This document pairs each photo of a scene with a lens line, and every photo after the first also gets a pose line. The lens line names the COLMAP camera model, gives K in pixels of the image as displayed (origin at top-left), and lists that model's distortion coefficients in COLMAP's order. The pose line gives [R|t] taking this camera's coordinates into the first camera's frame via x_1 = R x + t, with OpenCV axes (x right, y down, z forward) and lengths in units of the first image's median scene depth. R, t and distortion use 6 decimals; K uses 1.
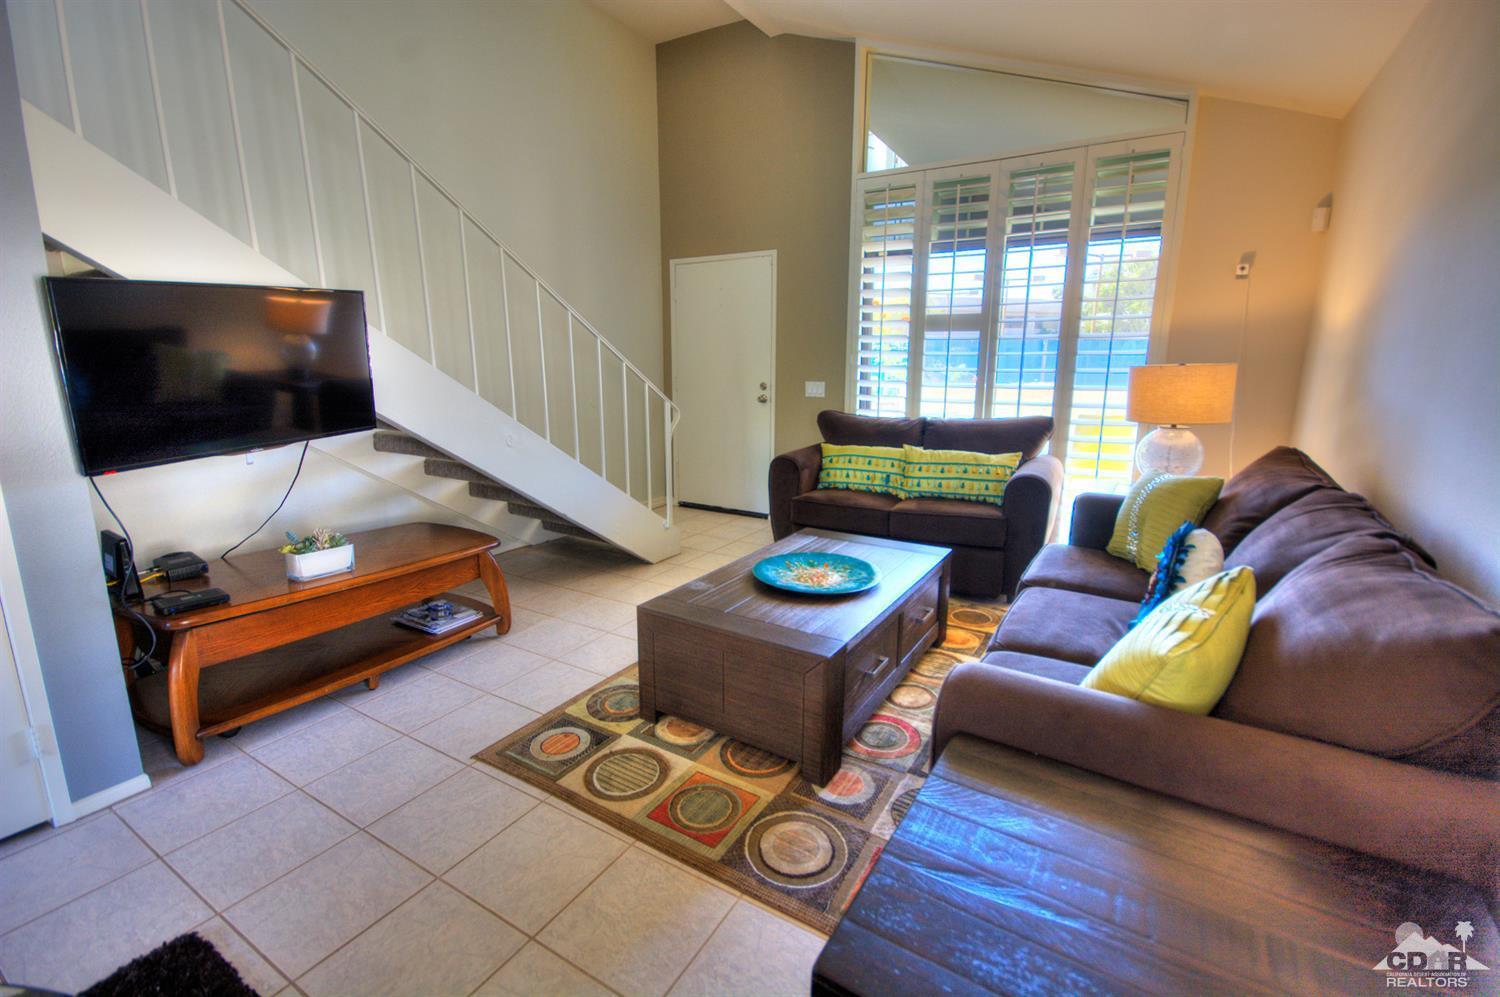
lens RADIAL K [[662.0, 0, 743.6], [0, 662.0, 496.6], [0, 0, 1]] dist [-0.000696, -0.000250]
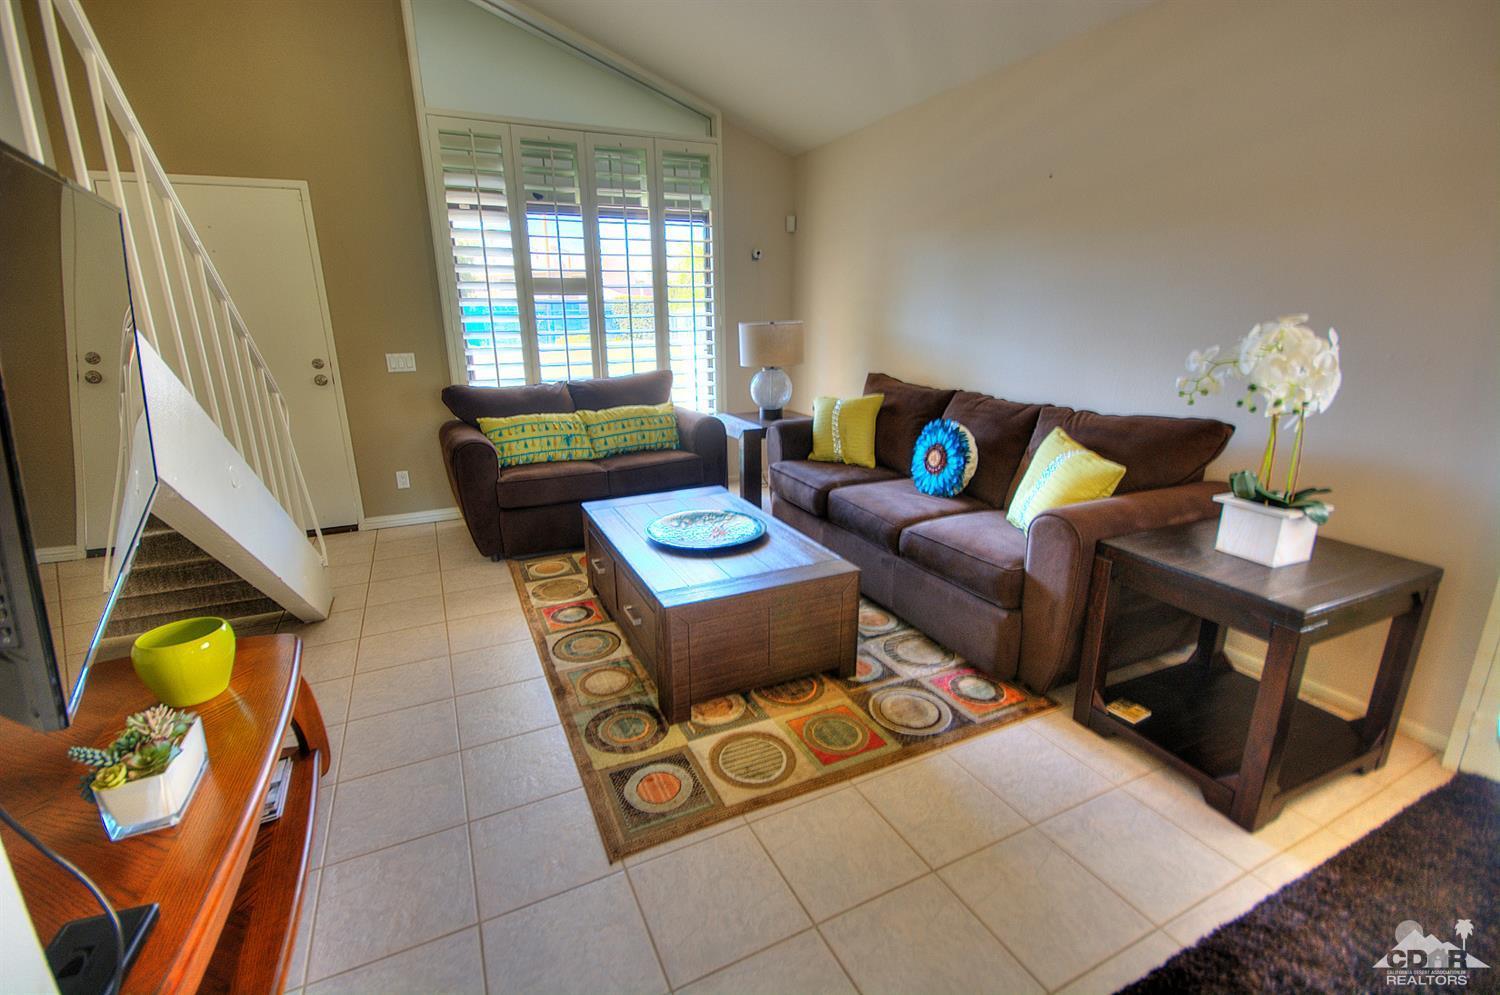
lens RADIAL K [[662.0, 0, 743.6], [0, 662.0, 495.6], [0, 0, 1]] dist [-0.000696, -0.000250]
pose [[0.543271, -0.232316, 0.806775, -0.499715], [0.186314, 0.970353, 0.153958, -0.063260], [-0.818623, 0.066672, 0.570448, 0.243200]]
